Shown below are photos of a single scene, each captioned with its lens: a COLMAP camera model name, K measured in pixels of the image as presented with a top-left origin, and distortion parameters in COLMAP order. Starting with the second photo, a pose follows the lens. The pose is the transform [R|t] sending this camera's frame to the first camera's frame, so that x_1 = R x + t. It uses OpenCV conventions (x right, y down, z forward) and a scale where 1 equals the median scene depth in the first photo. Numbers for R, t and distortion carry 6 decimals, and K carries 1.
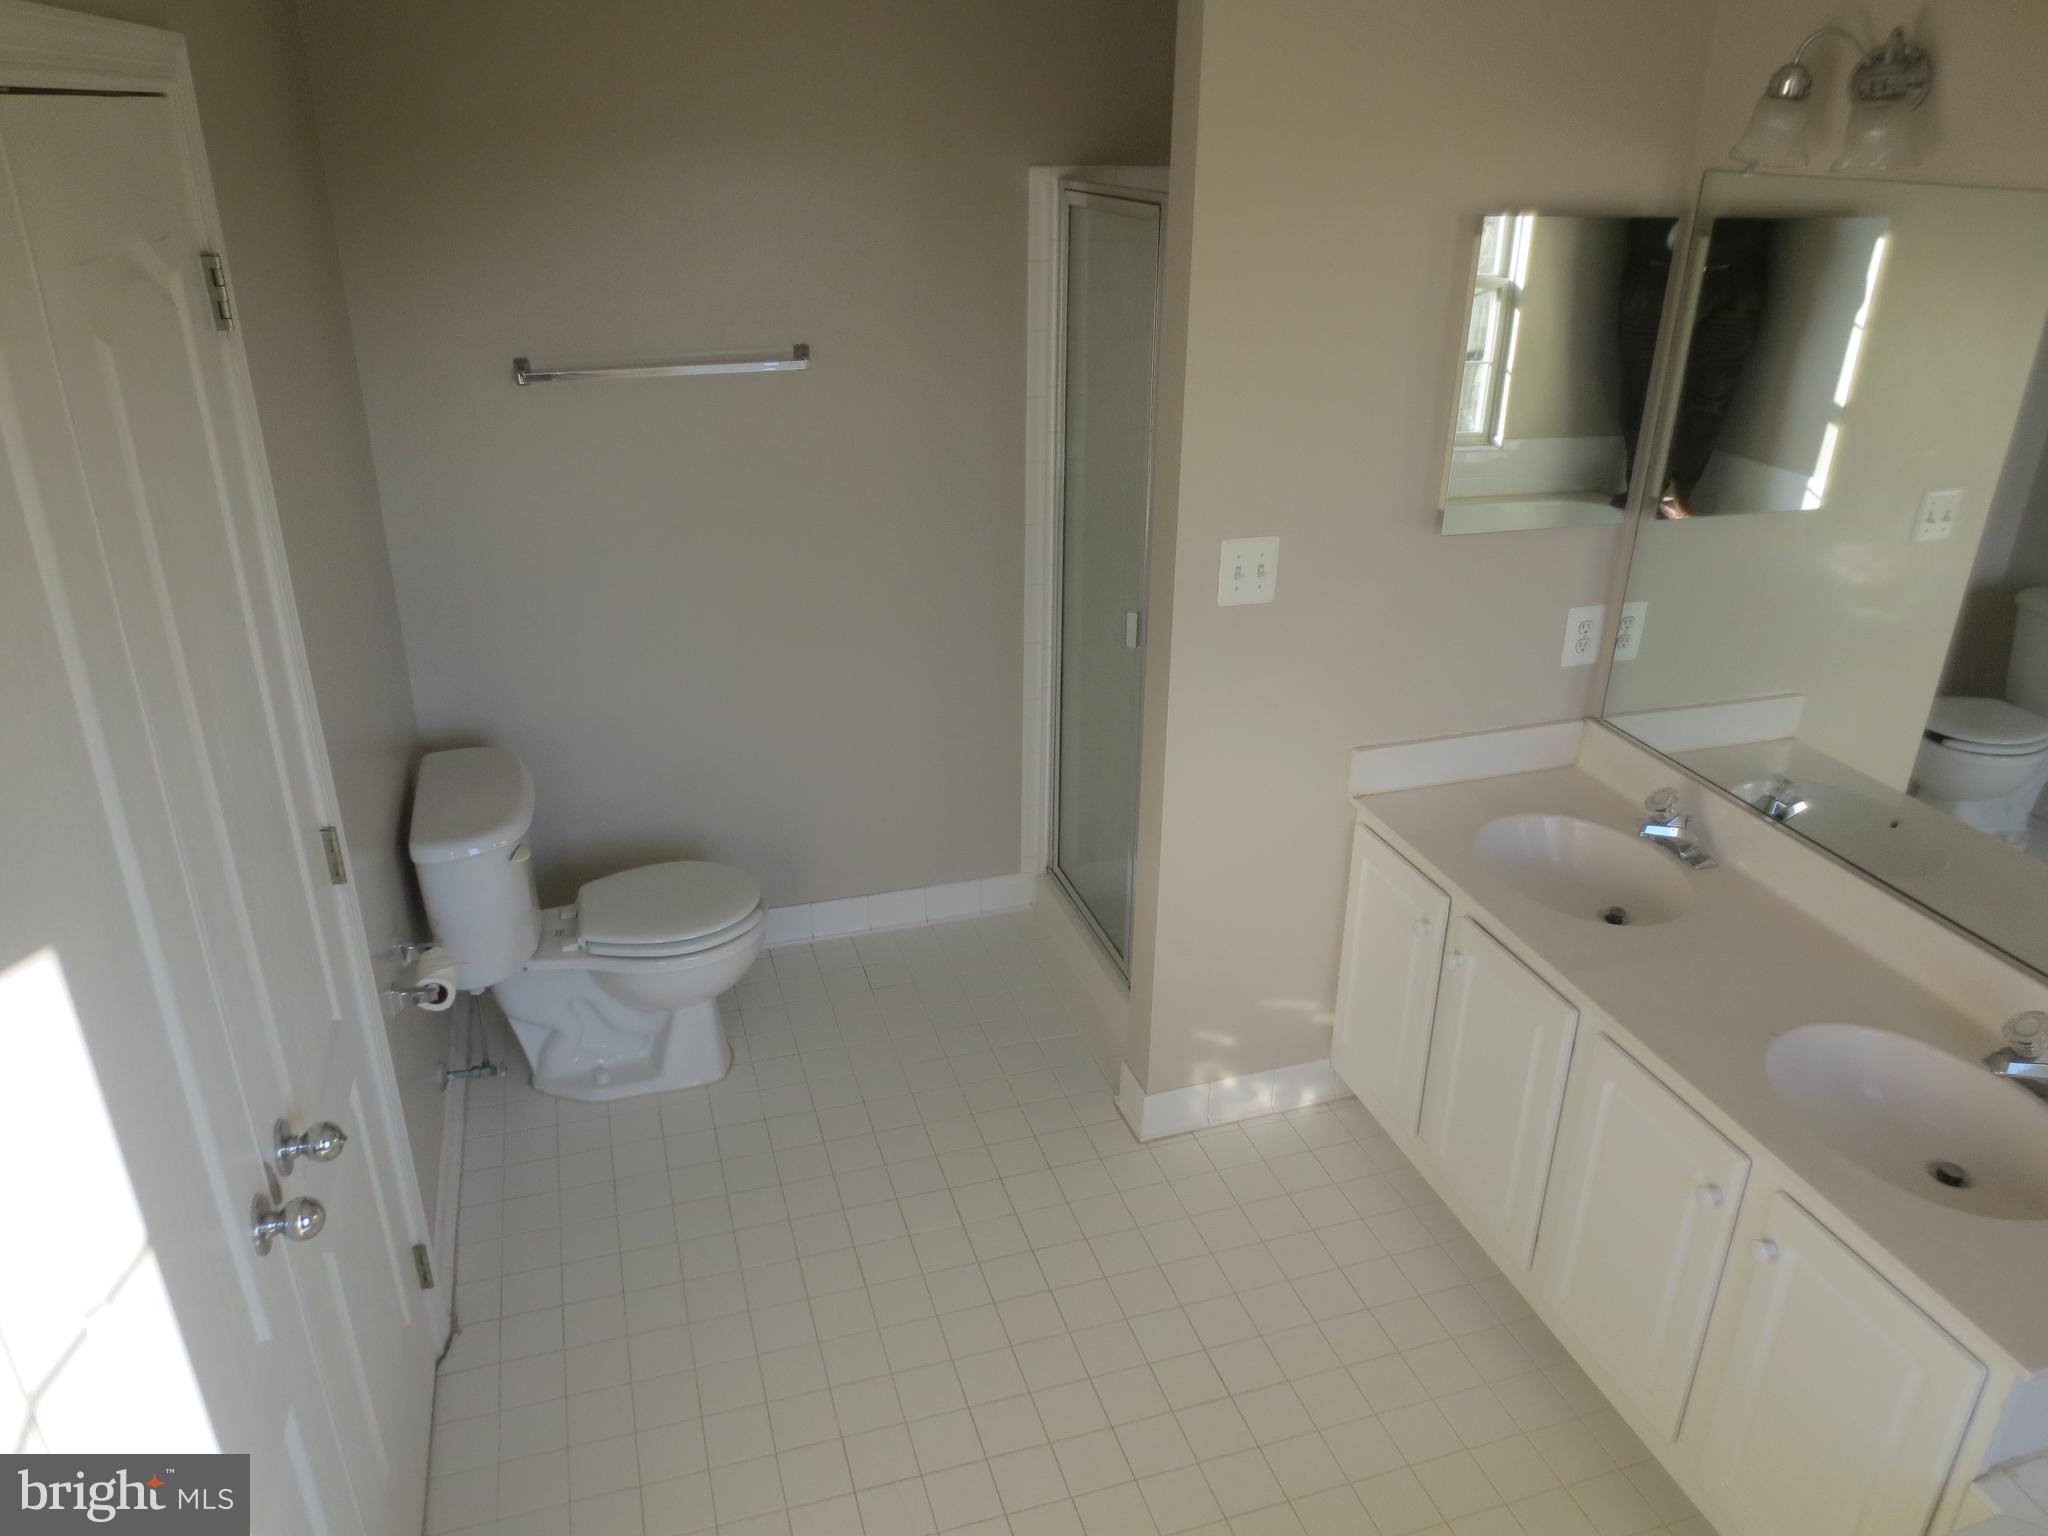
lens RADIAL K [[1444.2, 0, 1019.0], [0, 1444.2, 759.6], [0, 0, 1]] dist [-0.046082, 0.020175]
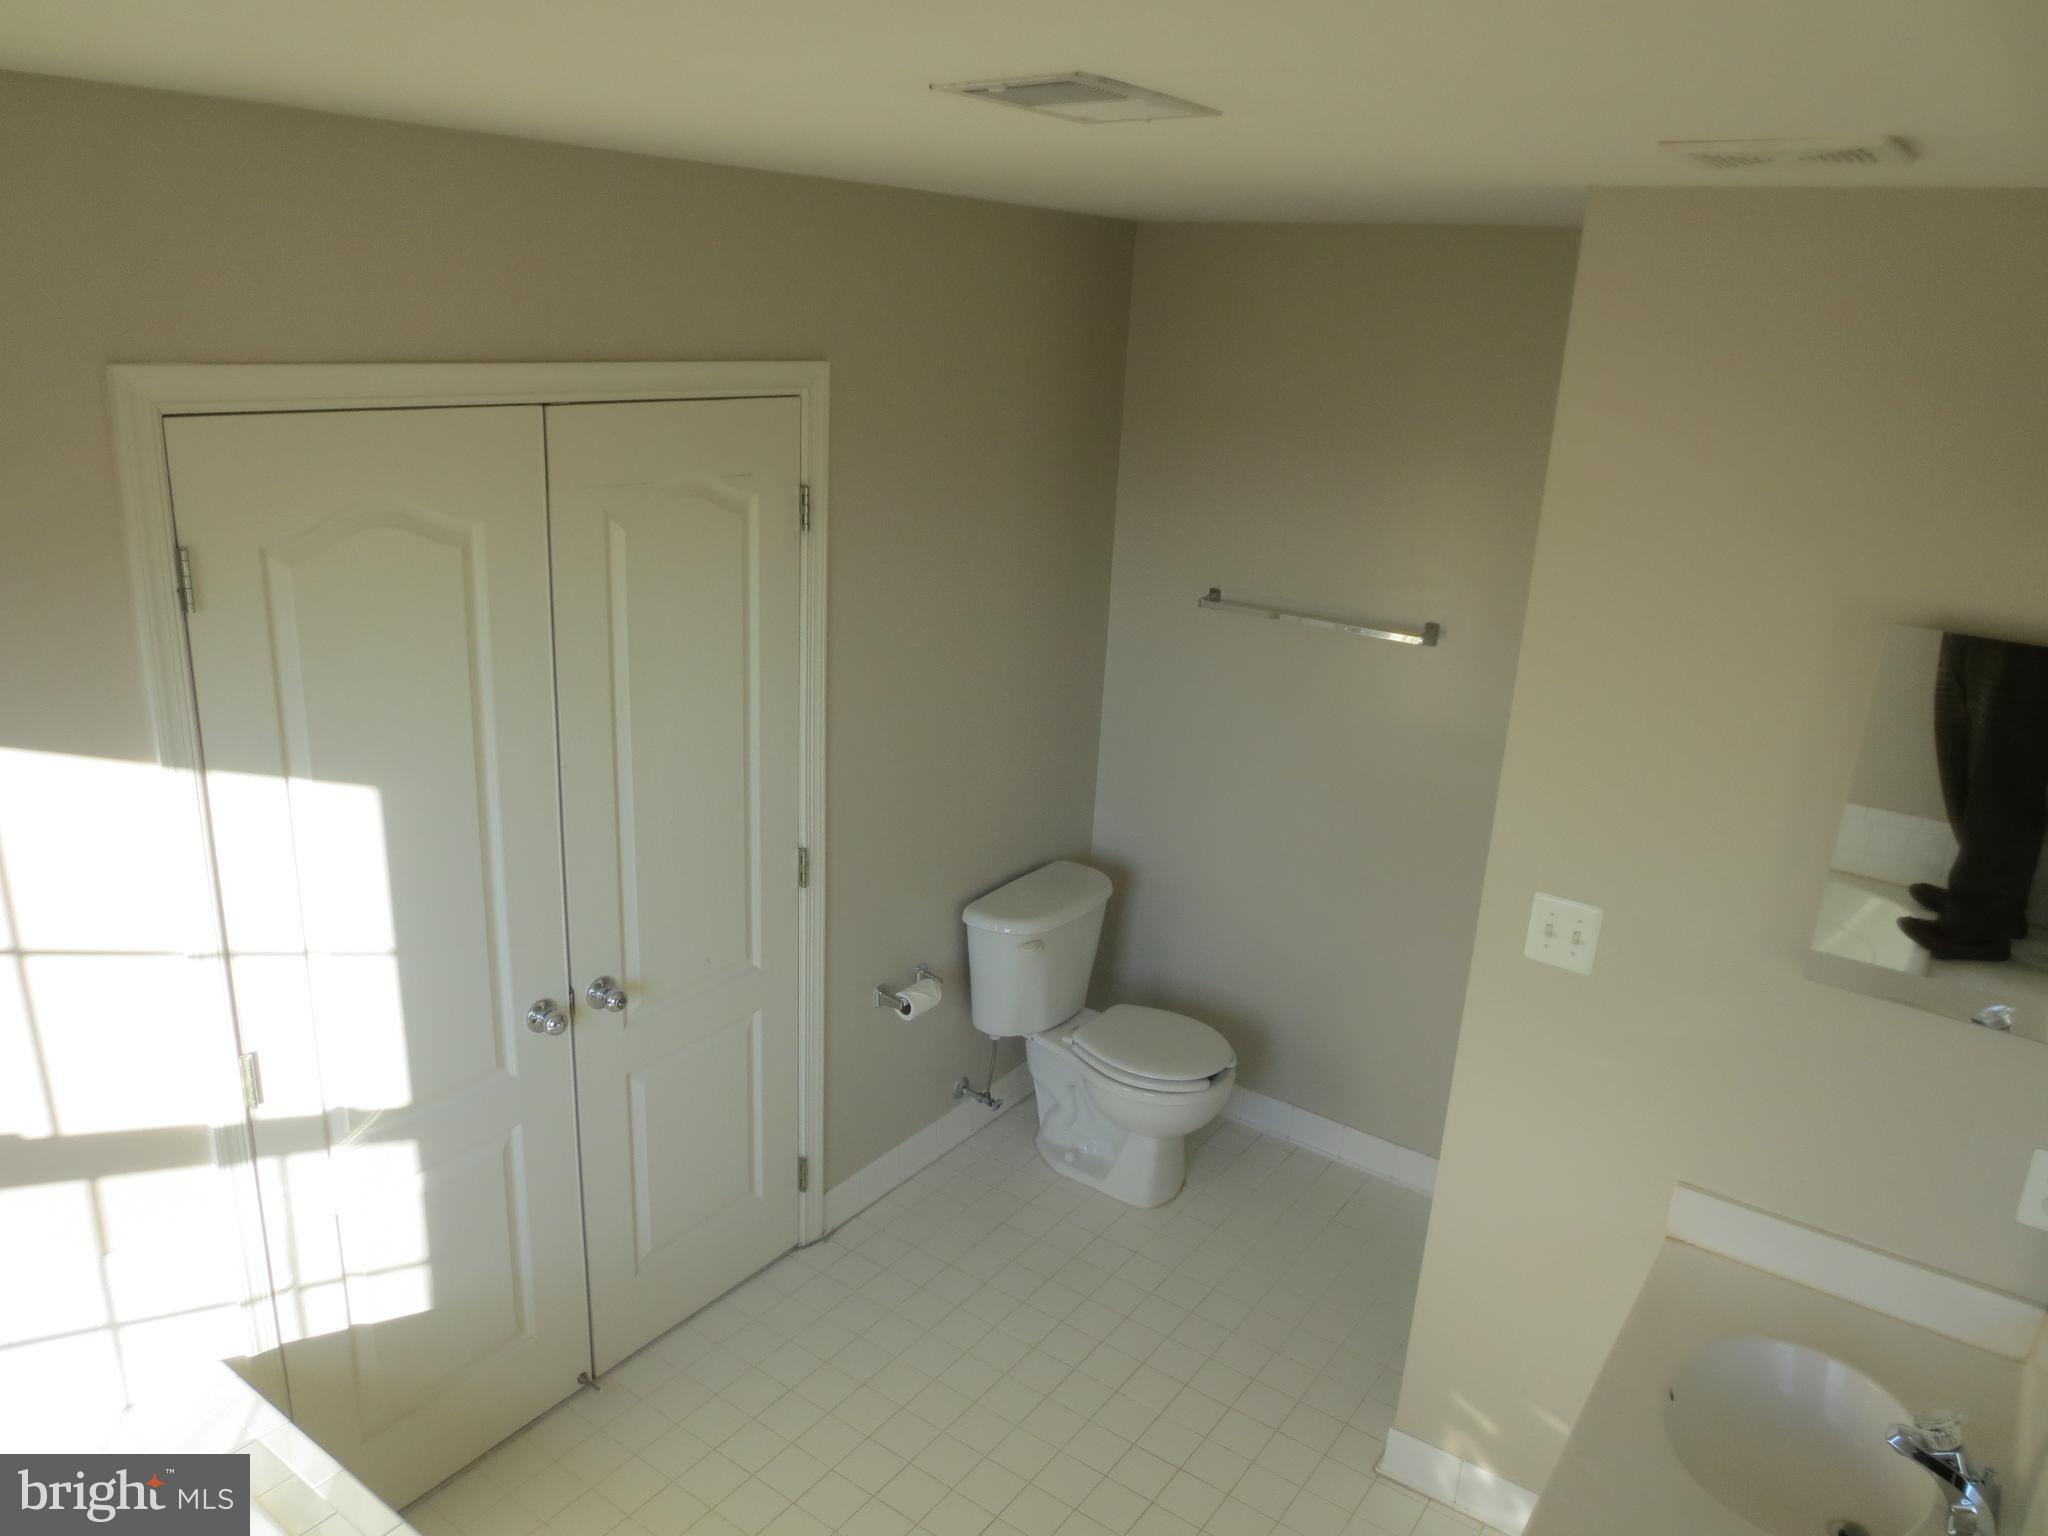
lens RADIAL K [[1444.2, 0, 1019.0], [0, 1444.2, 759.6], [0, 0, 1]] dist [-0.046082, 0.020175]
pose [[0.603236, 0.261242, -0.753564, 0.539710], [-0.366654, 0.929909, 0.028867, -0.115394], [0.708287, 0.258884, 0.656740, 0.088891]]
